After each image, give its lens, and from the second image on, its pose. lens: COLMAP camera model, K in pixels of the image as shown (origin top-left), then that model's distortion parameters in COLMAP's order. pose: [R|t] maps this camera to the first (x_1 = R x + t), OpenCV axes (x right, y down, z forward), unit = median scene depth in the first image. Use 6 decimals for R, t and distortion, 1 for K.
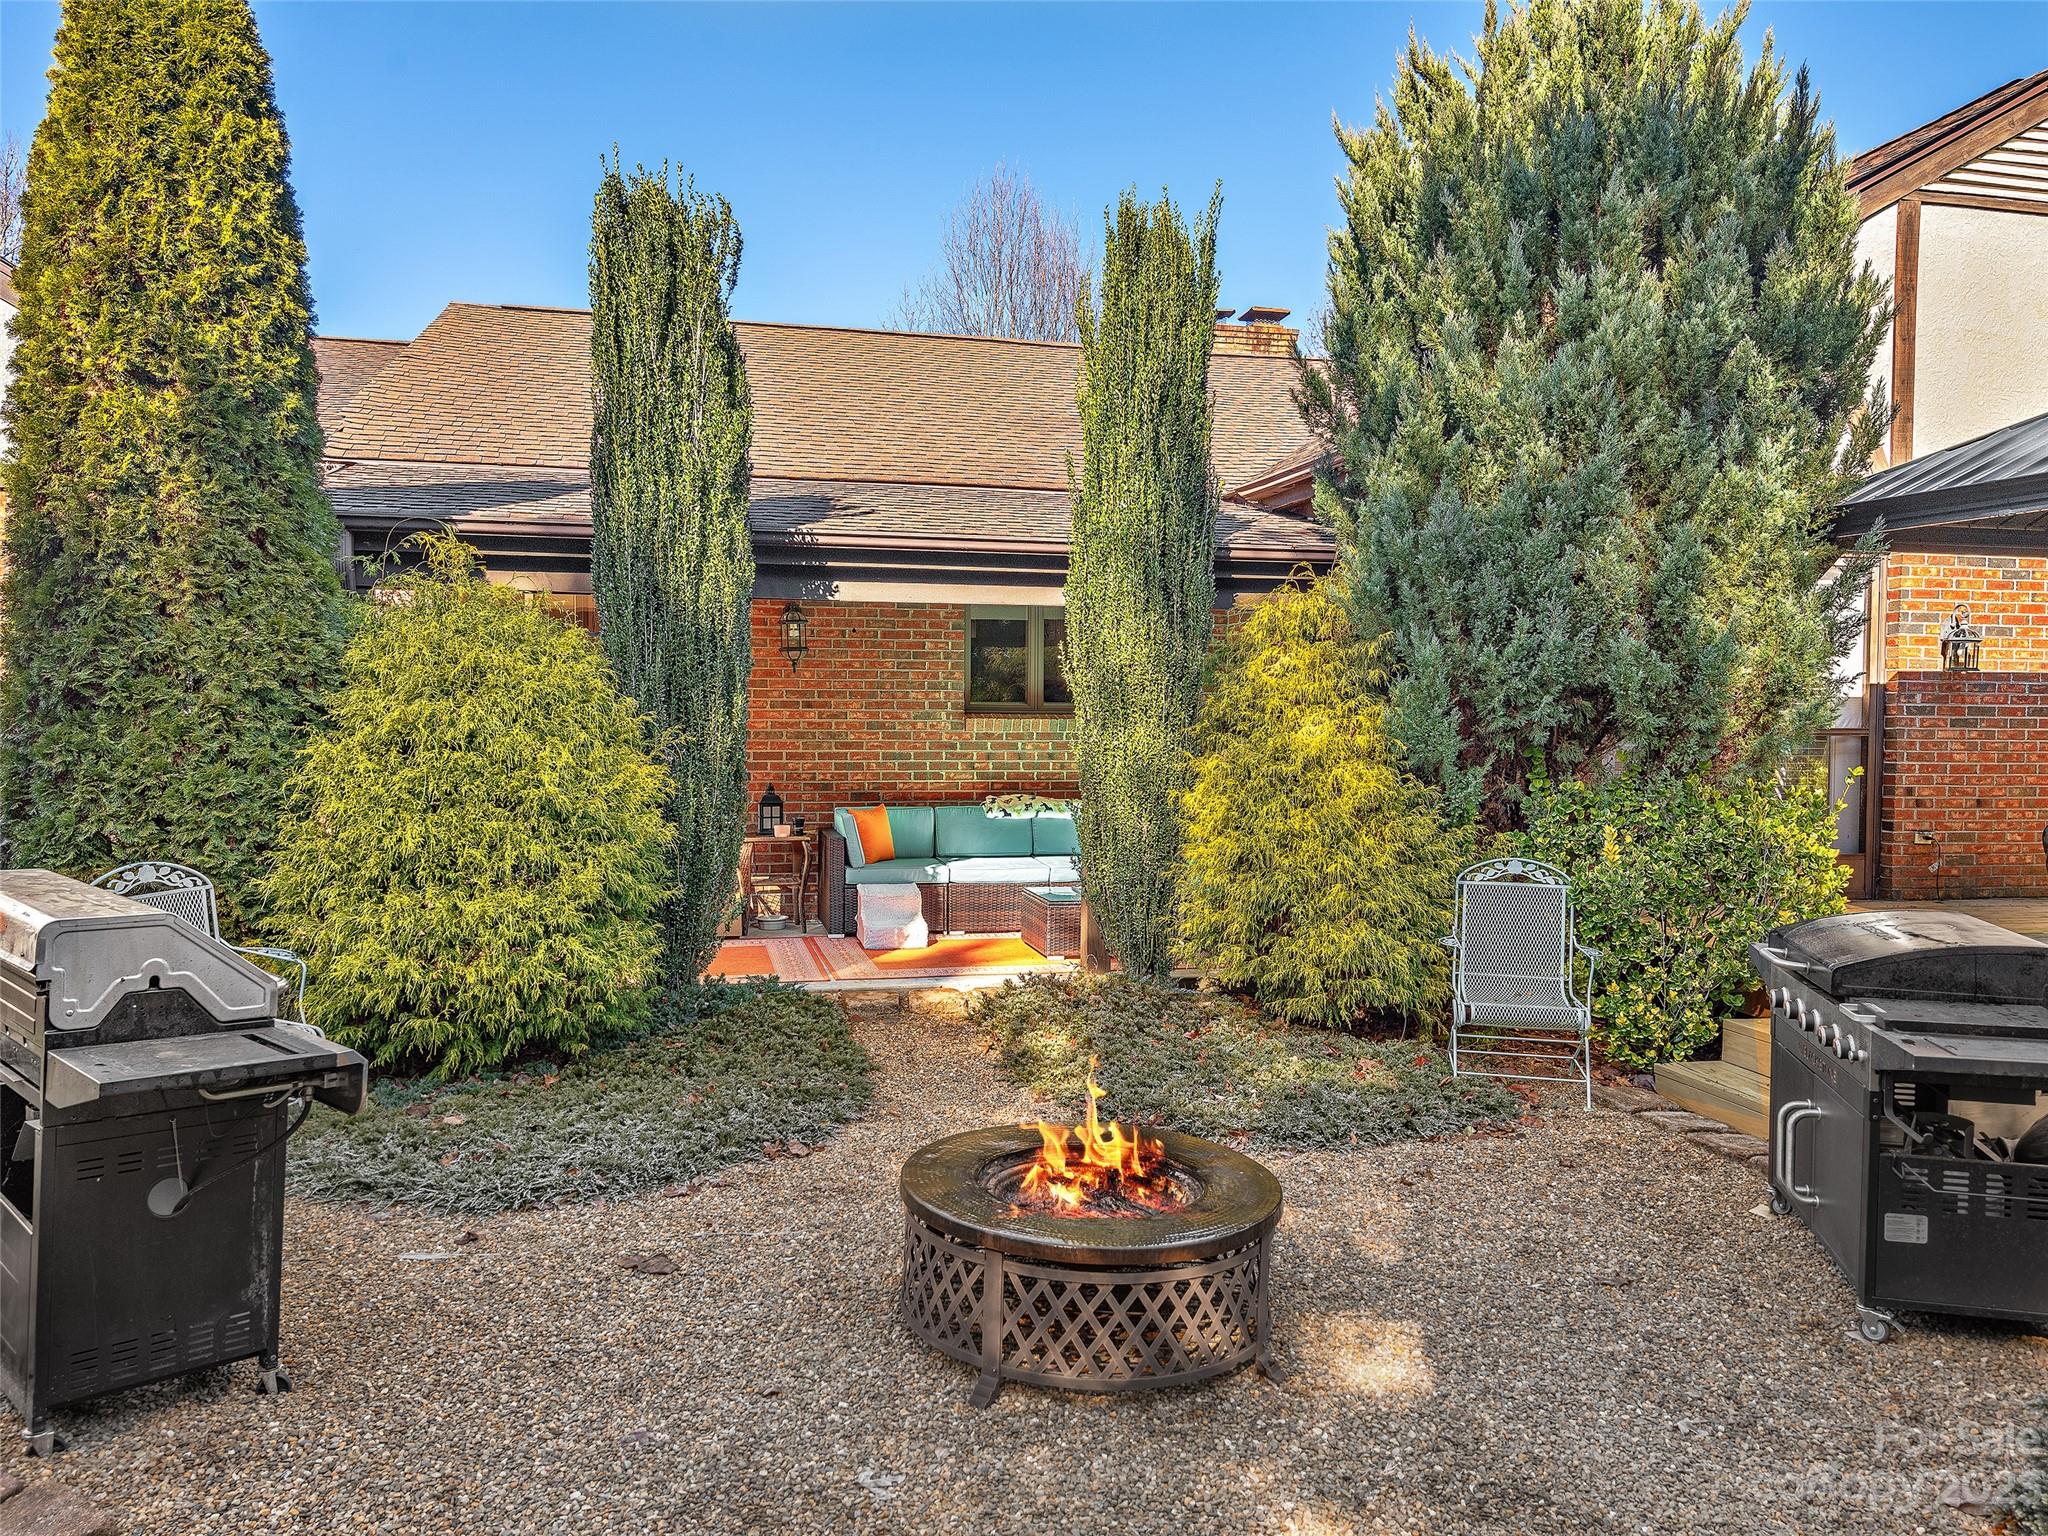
lens RADIAL K [[1392.1, 0, 1024.0], [0, 1392.1, 768.0], [0, 0, 1]] dist [0.001442, -0.001645]
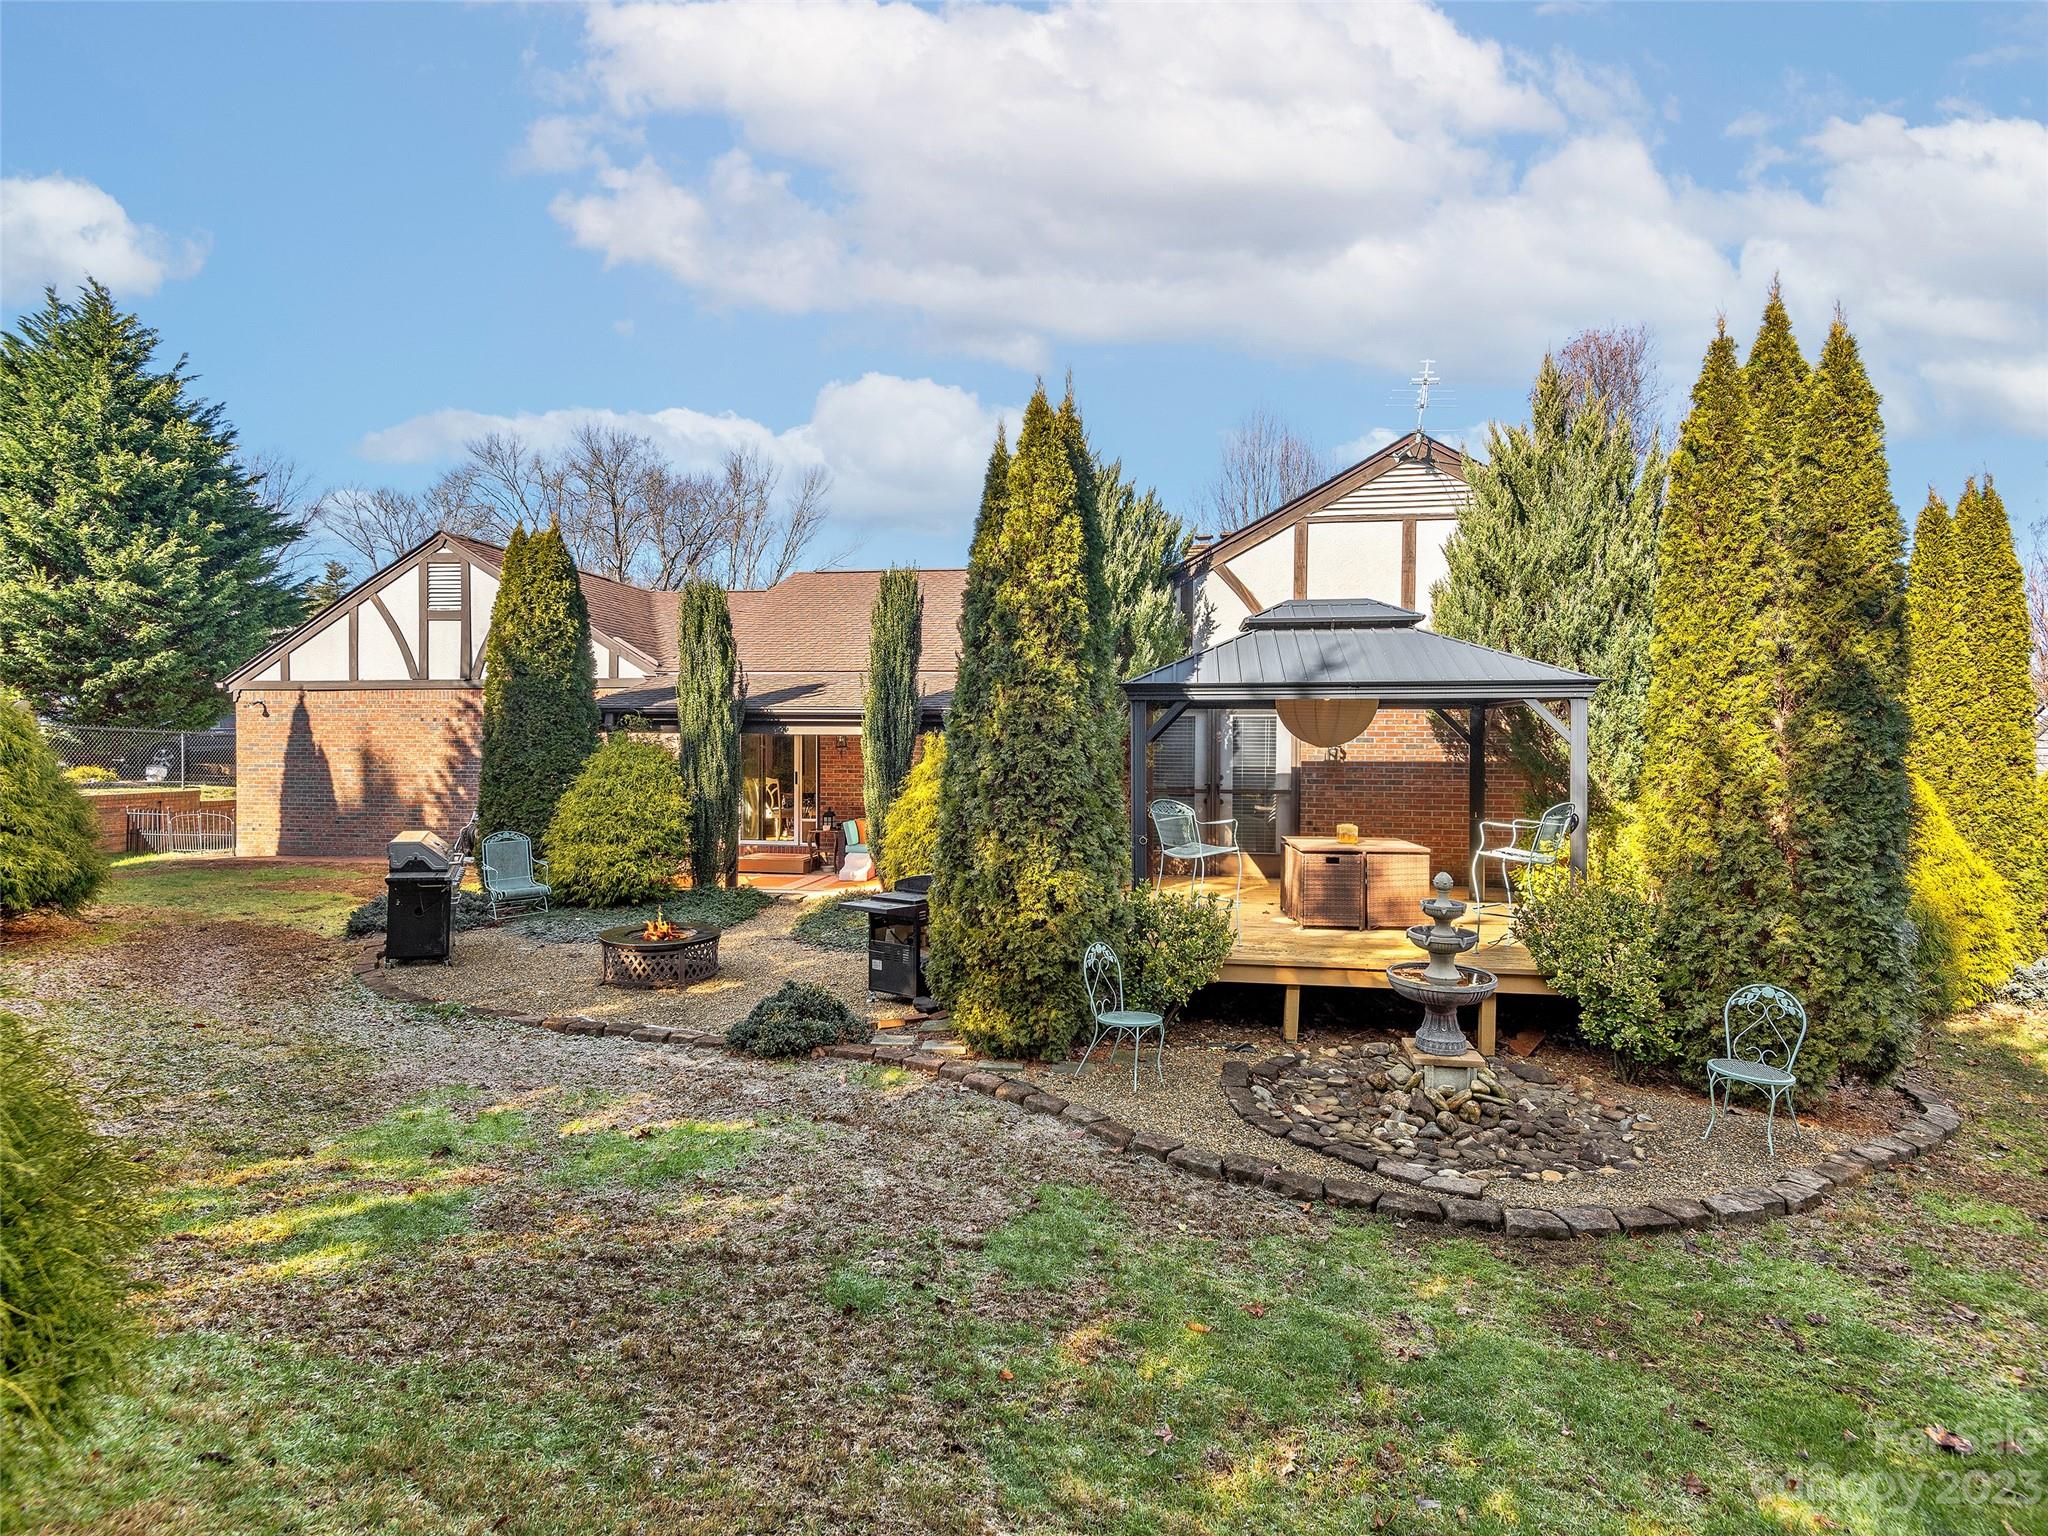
lens RADIAL K [[942.2, 0, 1024.0], [0, 942.2, 768.0], [0, 0, 1]] dist [-0.000235, -0.000009]
pose [[0.937965, 0.011101, -0.346553, 1.105730], [-0.017342, 0.999738, -0.014912, -0.058069], [0.346296, 0.019997, 0.937912, -0.546158]]
